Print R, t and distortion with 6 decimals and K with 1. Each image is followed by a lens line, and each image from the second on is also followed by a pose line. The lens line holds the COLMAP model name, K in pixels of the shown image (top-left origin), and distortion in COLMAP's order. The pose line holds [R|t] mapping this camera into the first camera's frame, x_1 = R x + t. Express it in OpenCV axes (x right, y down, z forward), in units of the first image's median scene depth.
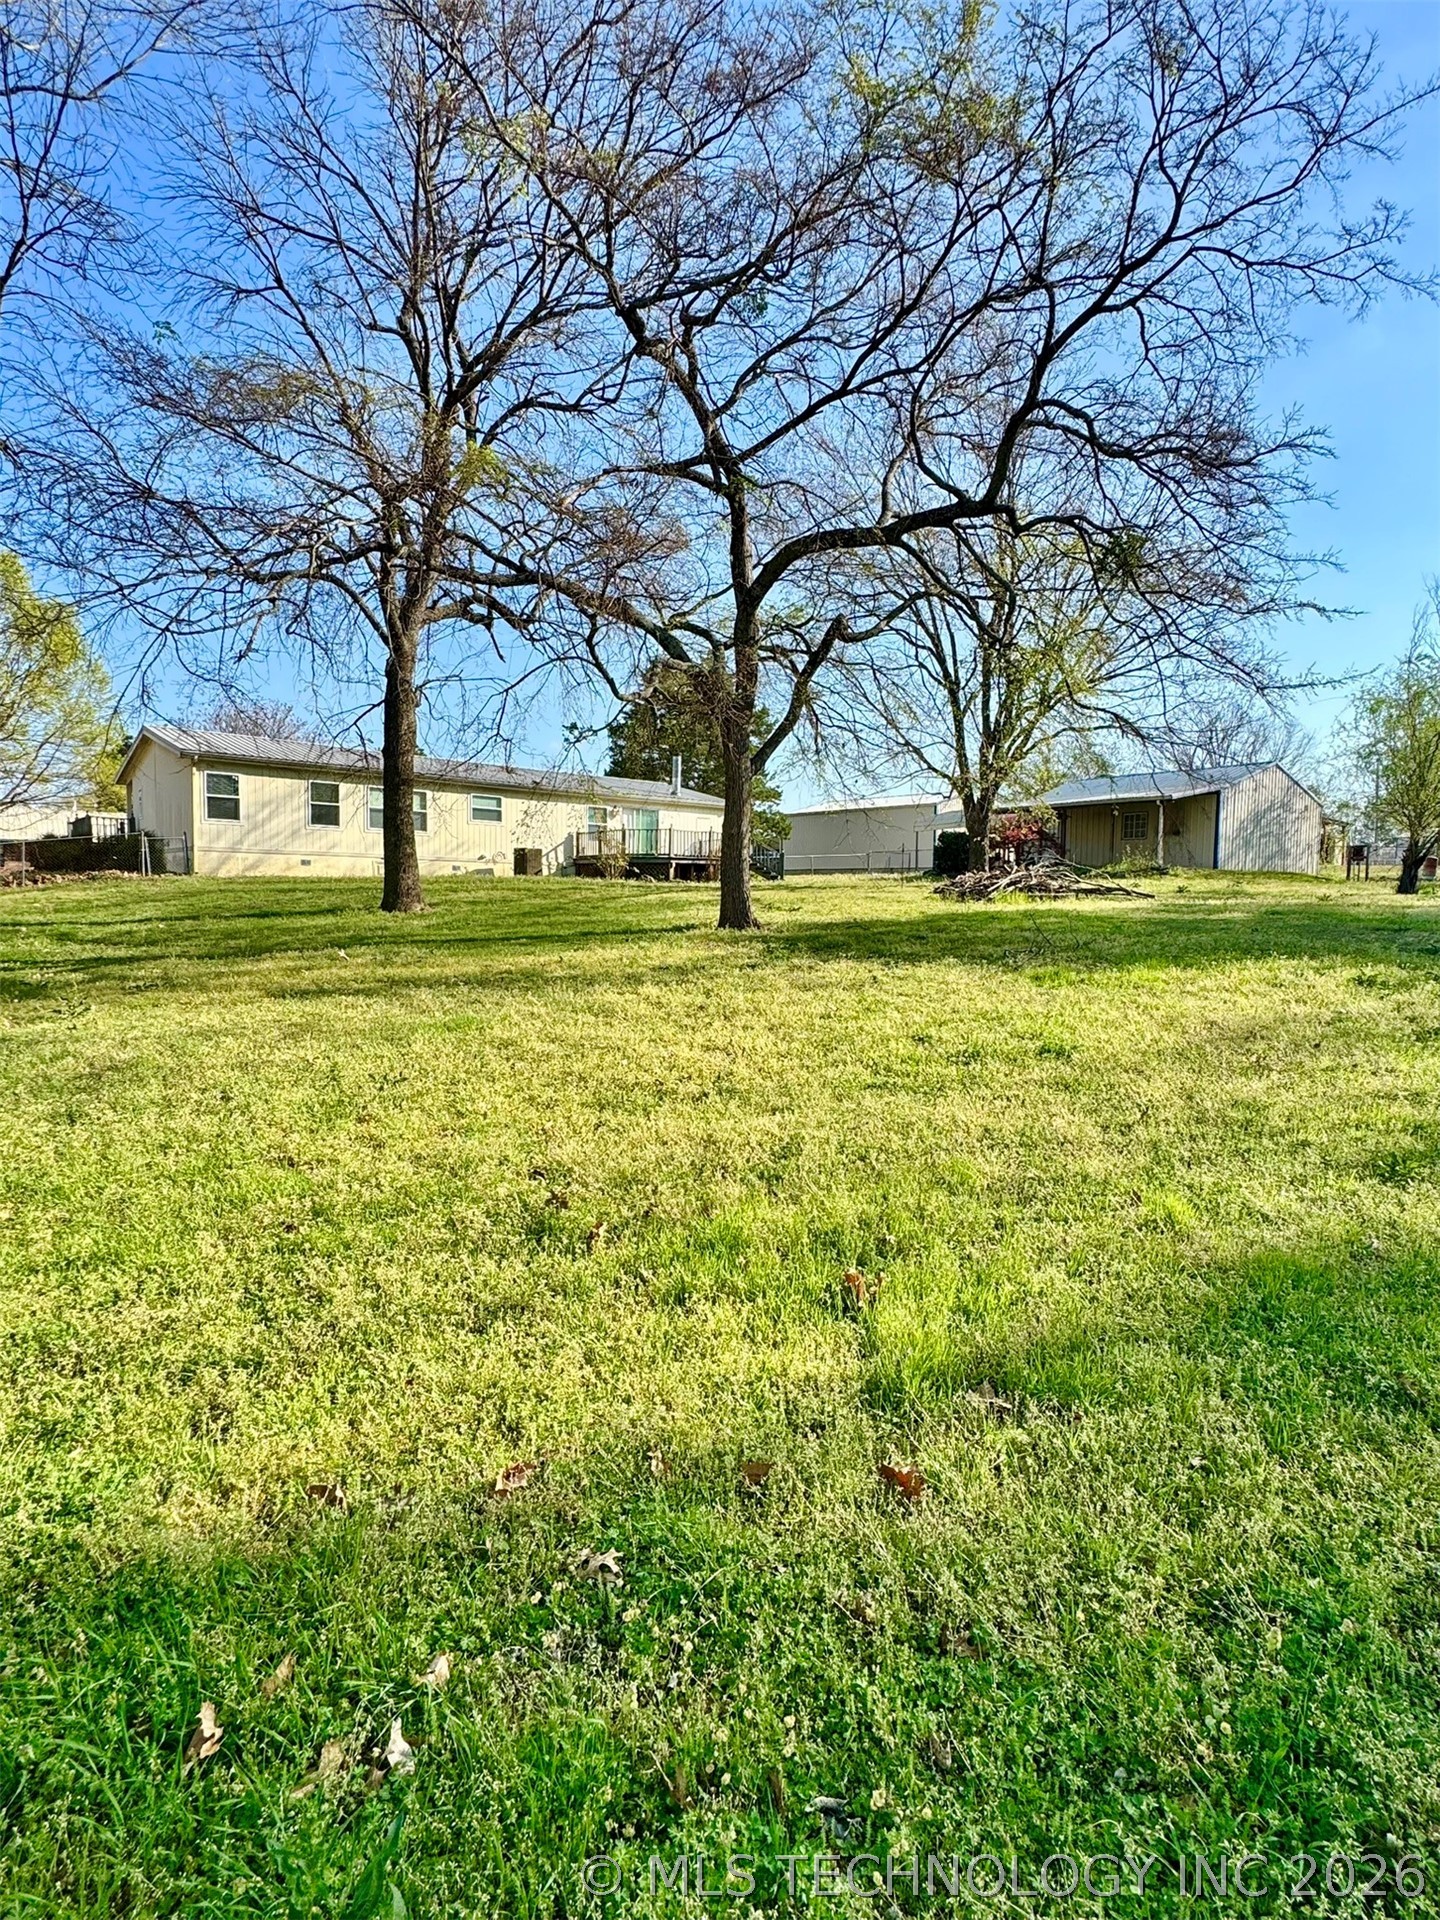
lens RADIAL K [[954.5, 0, 722.8], [0, 954.5, 950.8], [0, 0, 1]] dist [-0.002178, -0.000122]
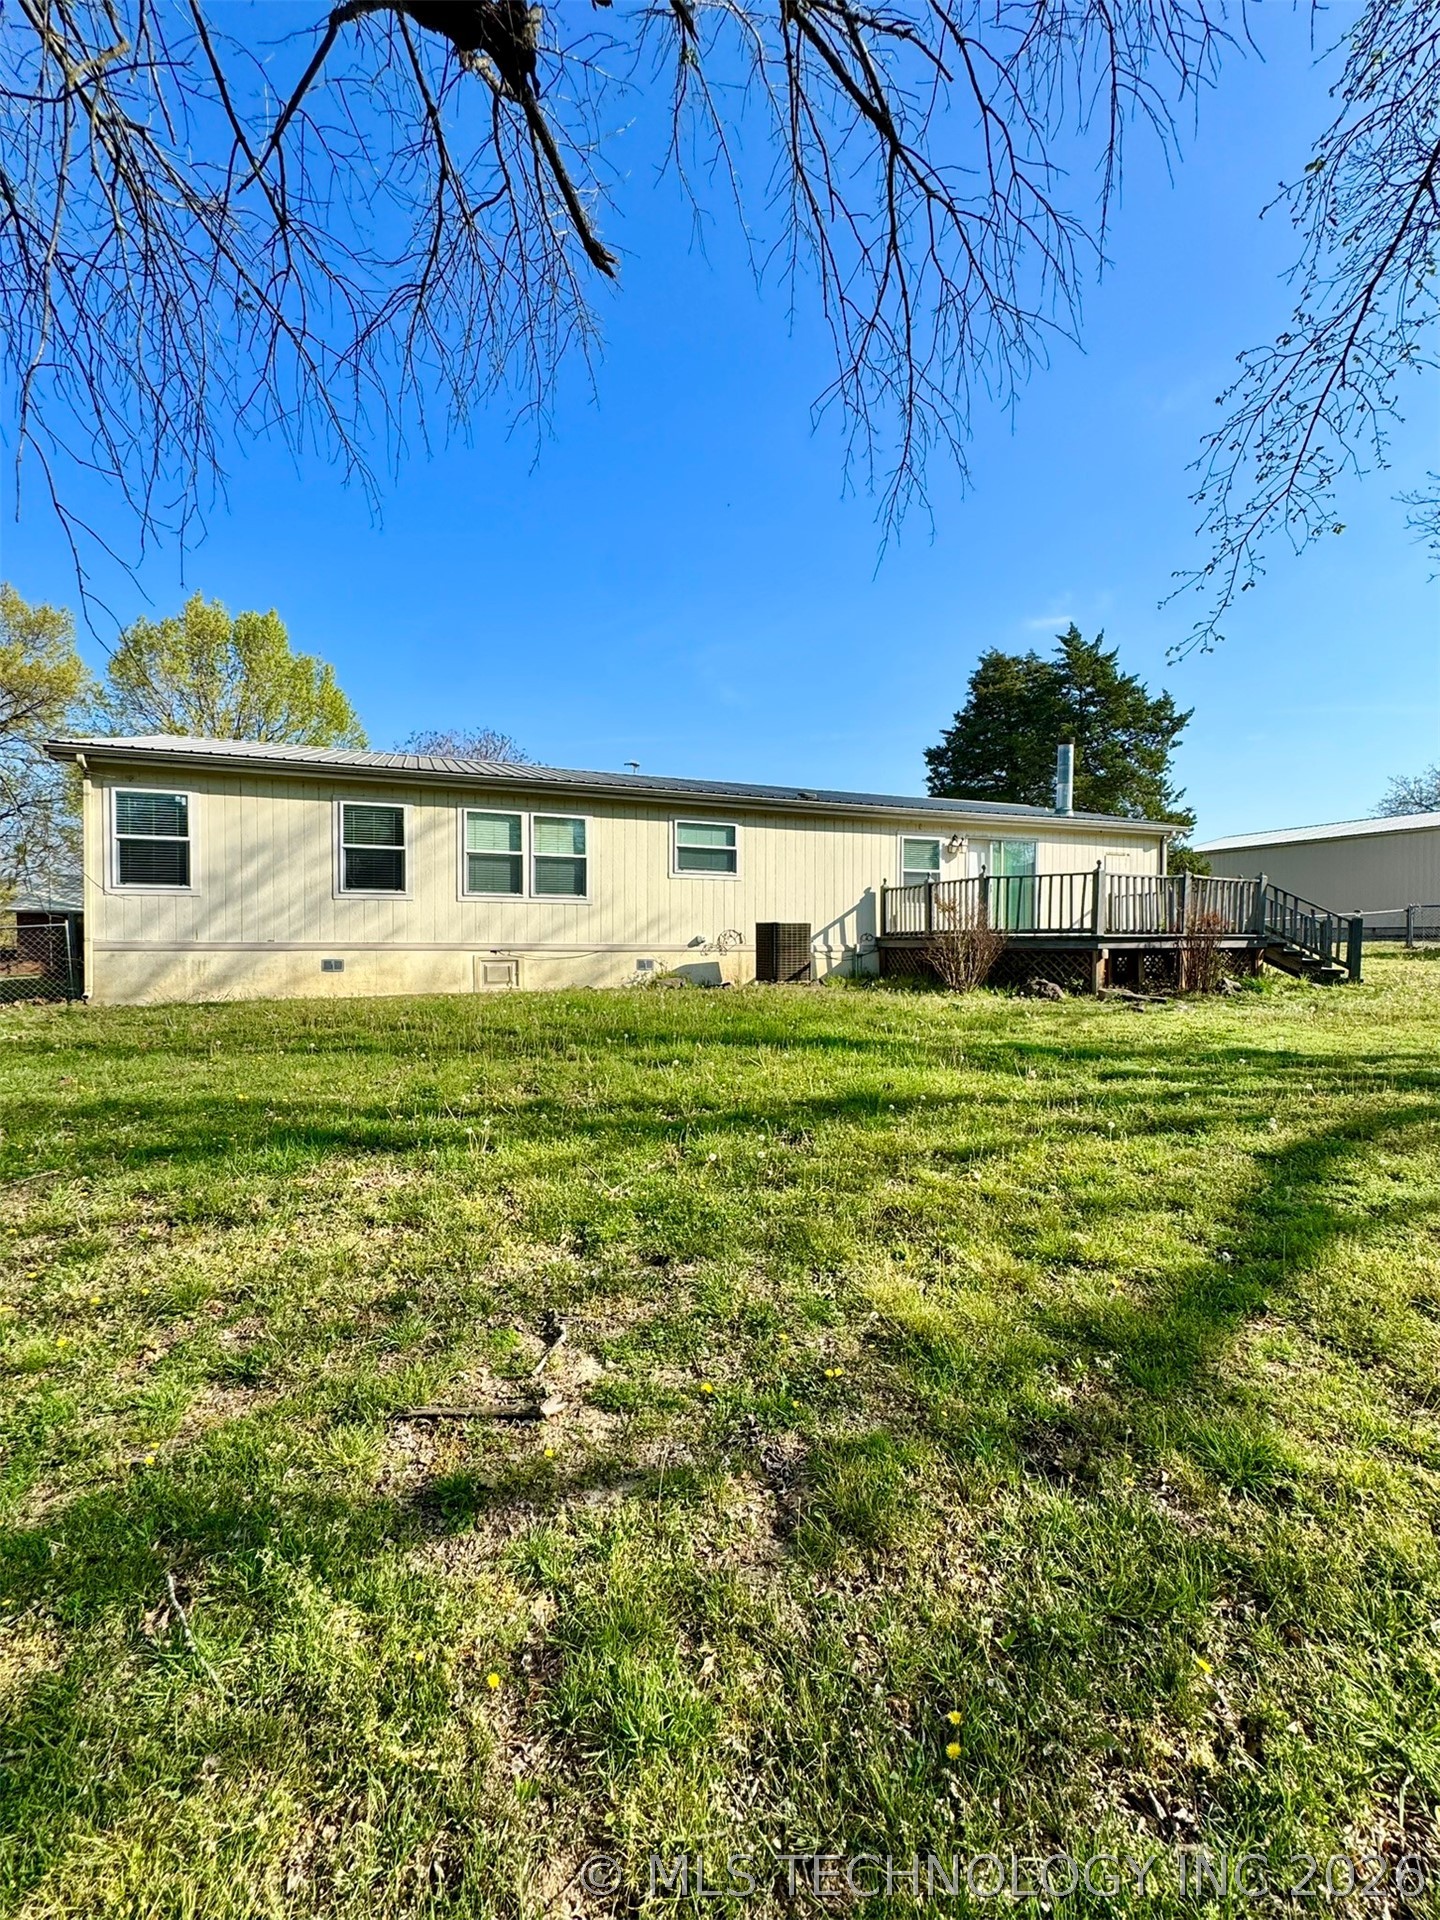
lens RADIAL K [[774.6, 0, 728.2], [0, 774.6, 955.0], [0, 0, 1]] dist [0.002064, 0.001037]
pose [[0.938316, -0.002250, -0.345773, -0.091396], [-0.010316, 0.999352, -0.034498, -0.076650], [0.345626, 0.035937, 0.937684, 0.611617]]
